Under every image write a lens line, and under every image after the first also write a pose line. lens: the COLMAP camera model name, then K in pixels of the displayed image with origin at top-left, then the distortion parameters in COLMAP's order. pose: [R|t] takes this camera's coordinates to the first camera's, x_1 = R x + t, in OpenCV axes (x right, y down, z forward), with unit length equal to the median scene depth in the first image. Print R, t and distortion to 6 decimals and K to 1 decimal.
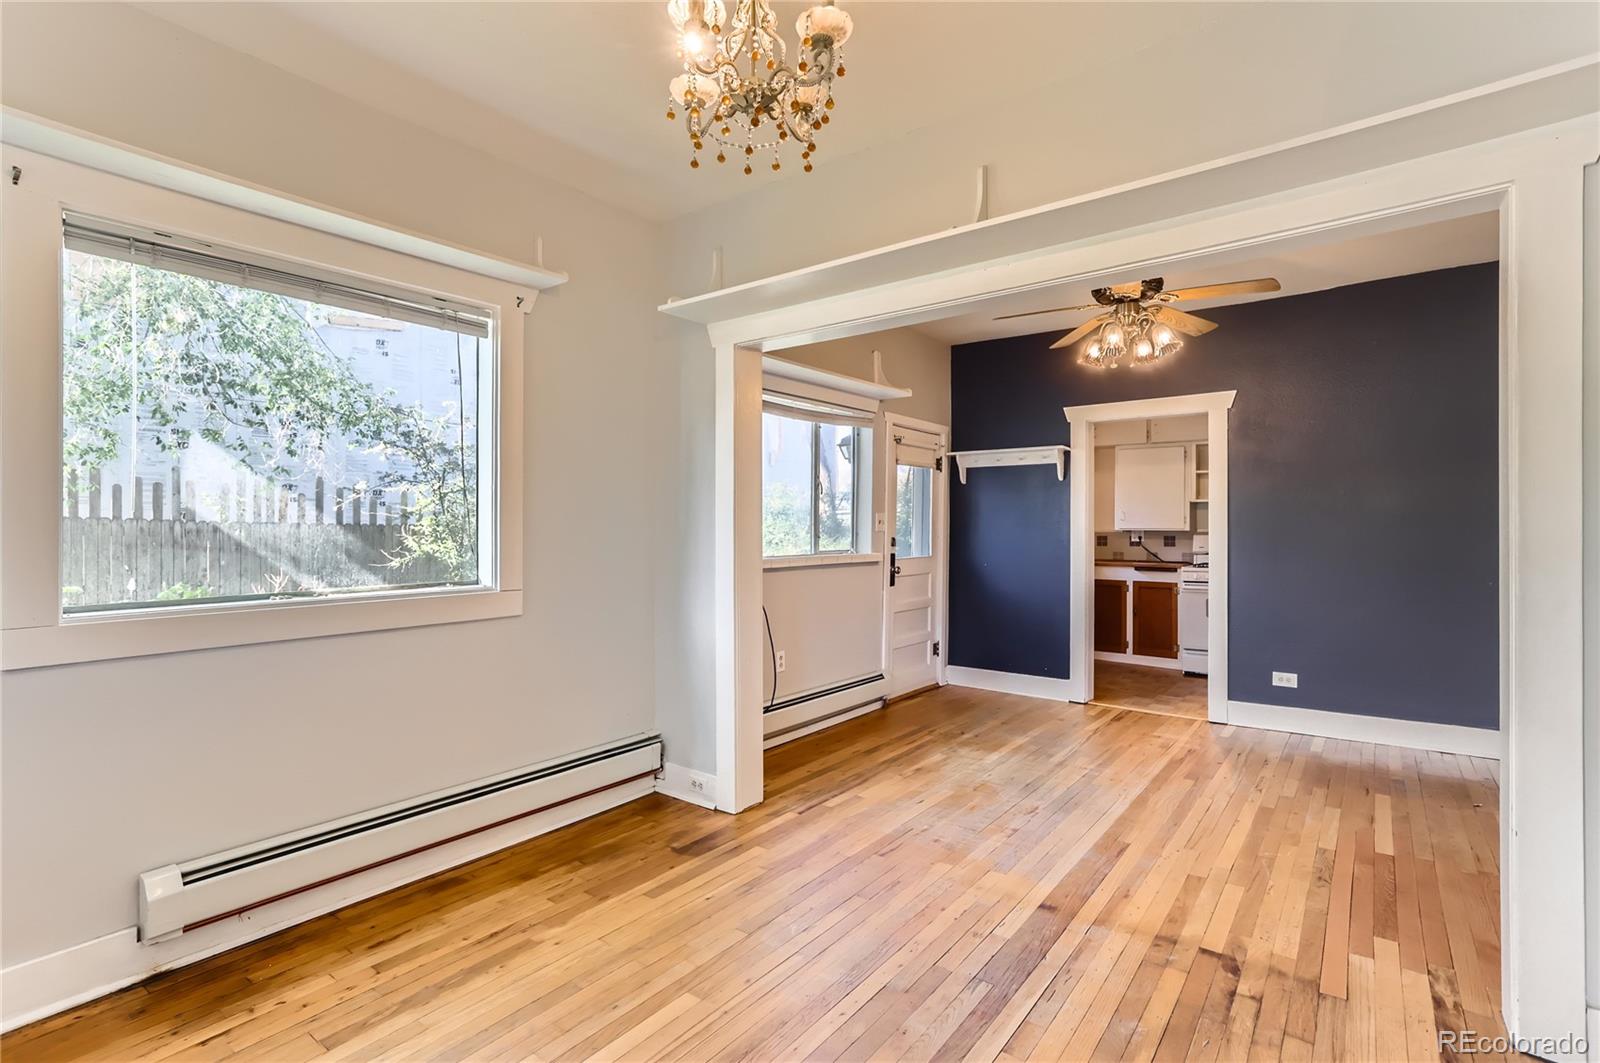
lens RADIAL K [[769.7, 0, 800.0], [0, 769.7, 531.5], [0, 0, 1]] dist [-0.046327, 0.031324]
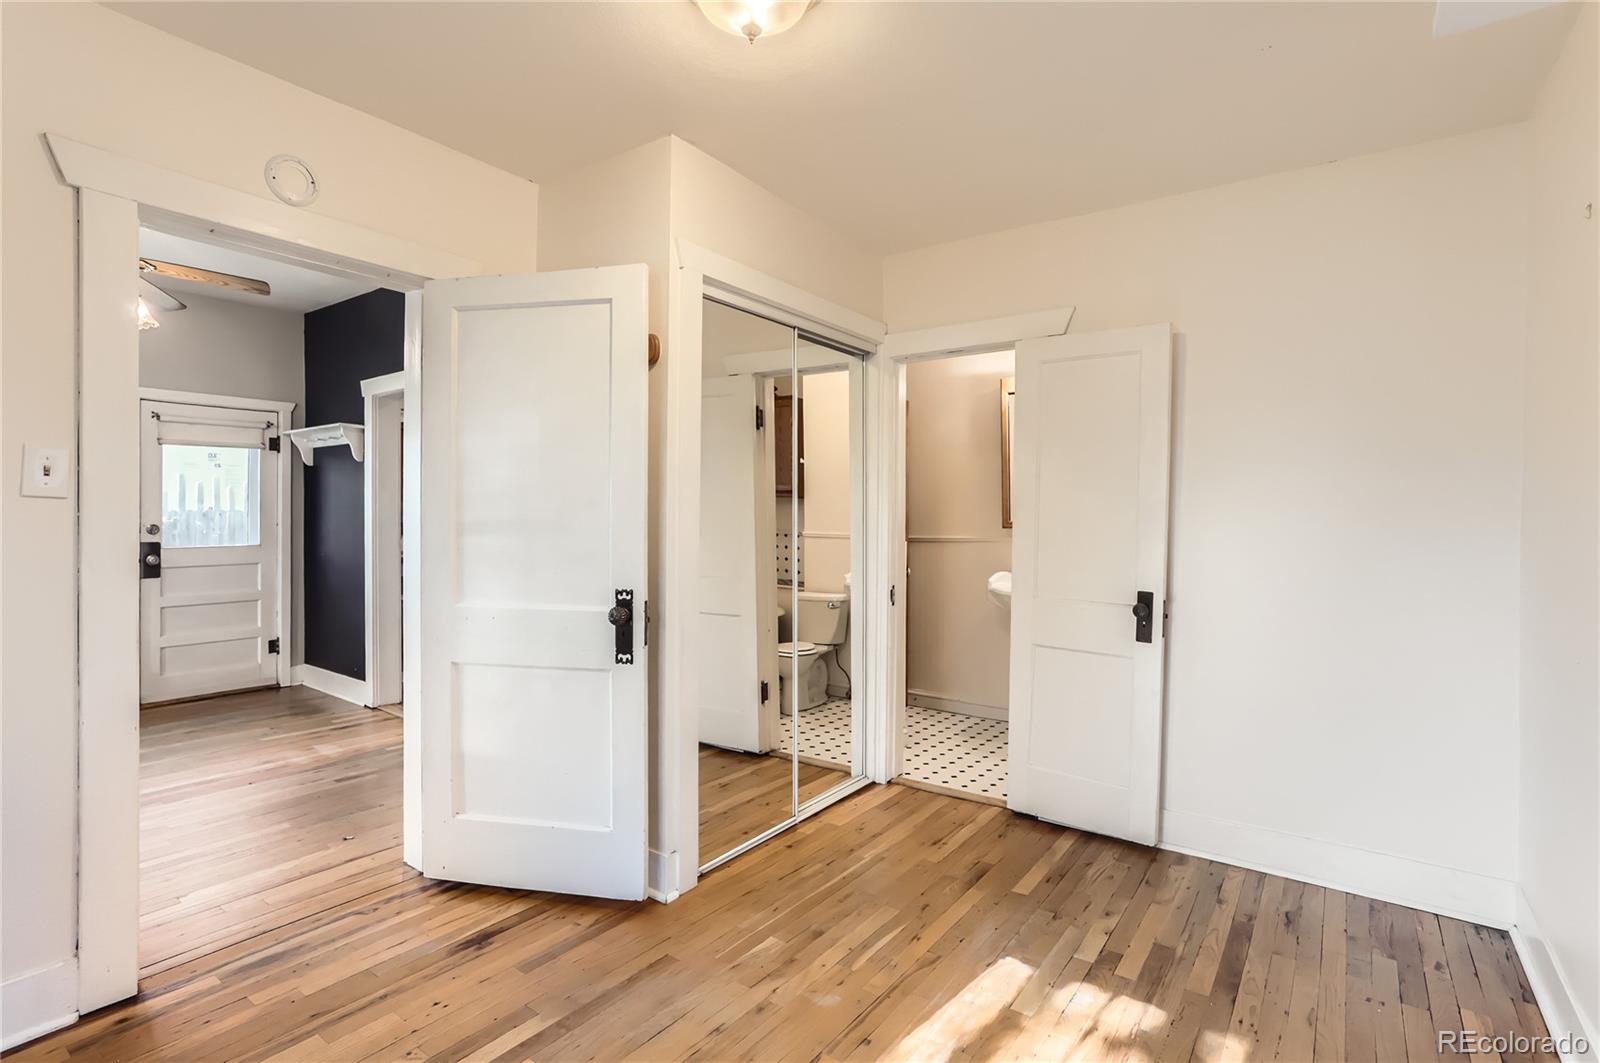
lens RADIAL K [[769.7, 0, 800.0], [0, 769.7, 531.5], [0, 0, 1]] dist [-0.046327, 0.031324]
pose [[0.999549, 0.002520, 0.029937, 0.980916], [-0.003085, 0.999817, 0.018857, -0.003594], [-0.029884, -0.018941, 0.999374, 0.100687]]
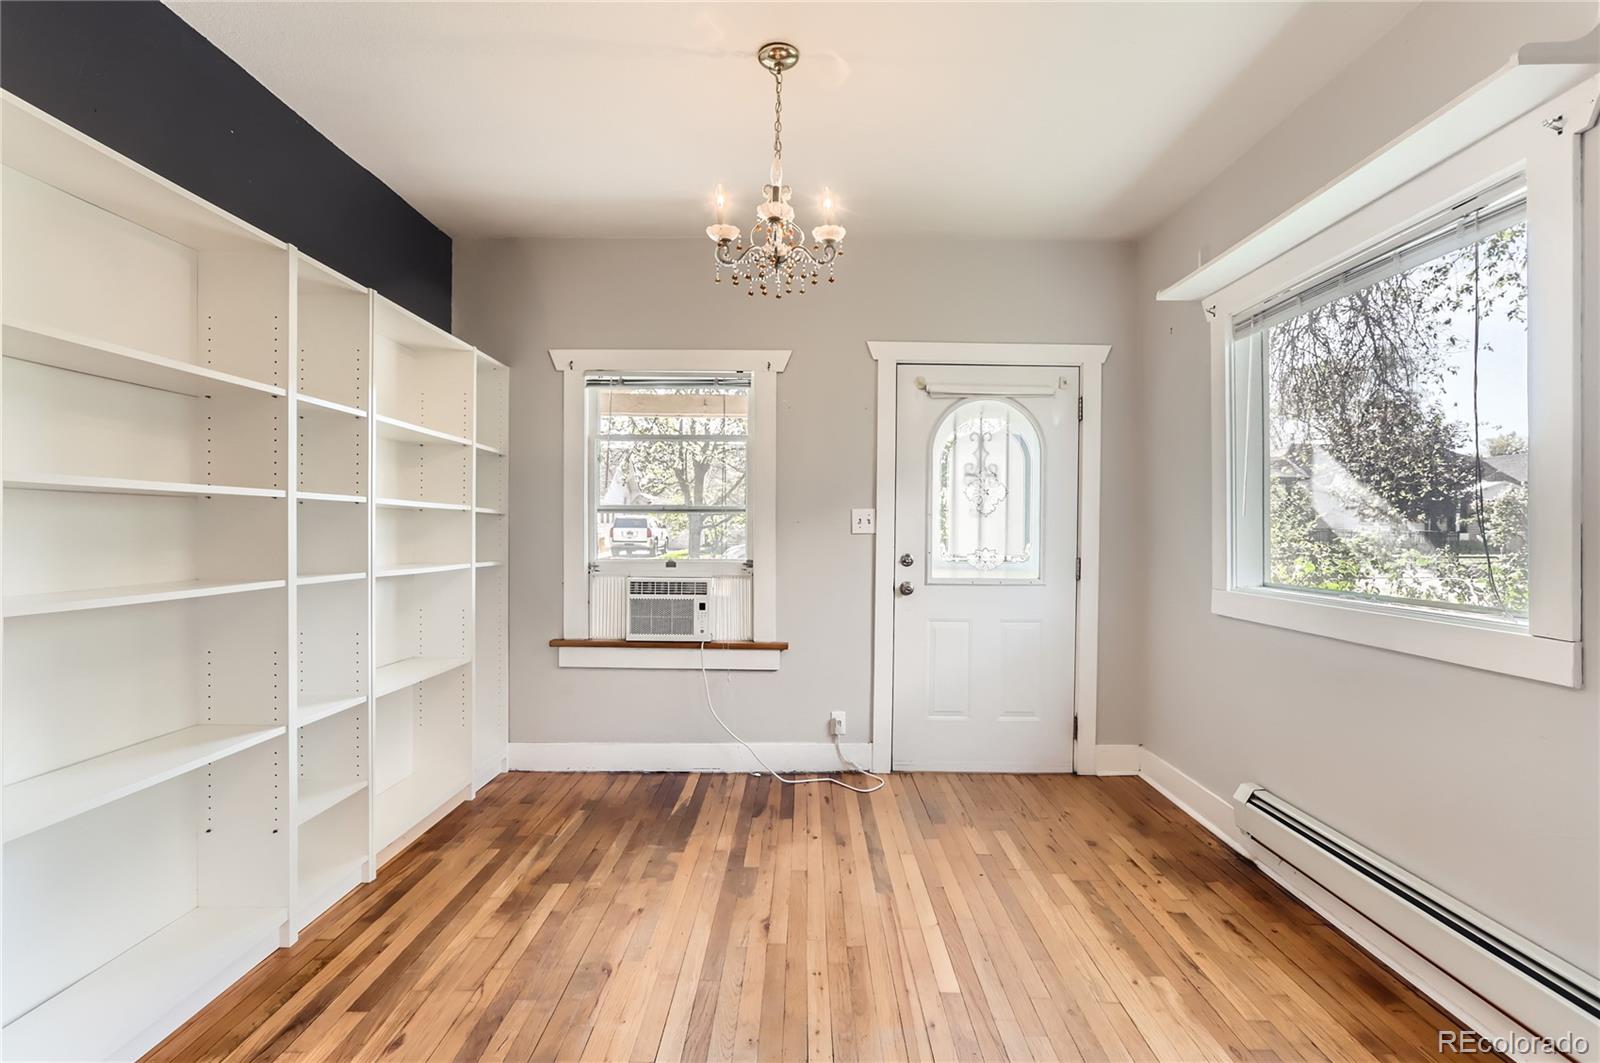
lens RADIAL K [[769.7, 0, 800.0], [0, 769.7, 531.5], [0, 0, 1]] dist [-0.046327, 0.031324]
pose [[-0.799529, 0.004509, -0.600610, 0.266481], [-0.005147, 0.999884, 0.014358, -0.005289], [0.600605, 0.014571, -0.799413, 0.719306]]
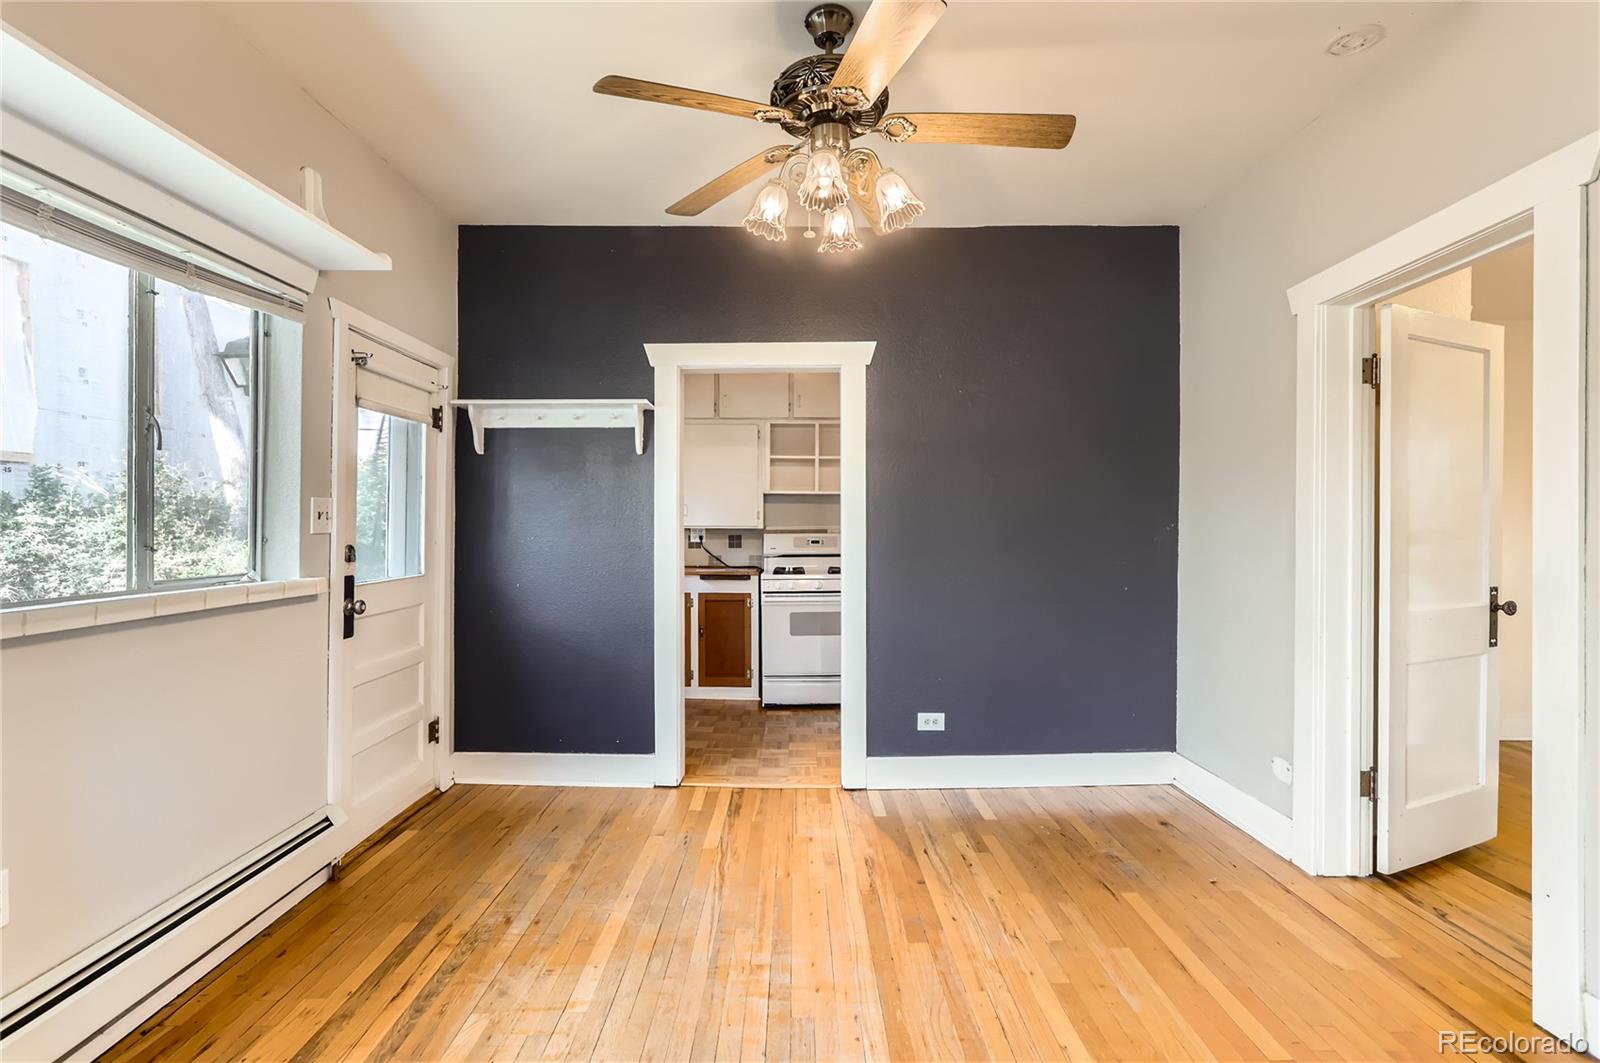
lens RADIAL K [[769.7, 0, 800.0], [0, 769.7, 531.5], [0, 0, 1]] dist [-0.046327, 0.031324]
pose [[0.791634, -0.005701, 0.610969, 0.054619], [0.002084, 0.999976, 0.006631, -0.004822], [-0.610992, -0.003976, 0.791626, 0.462788]]
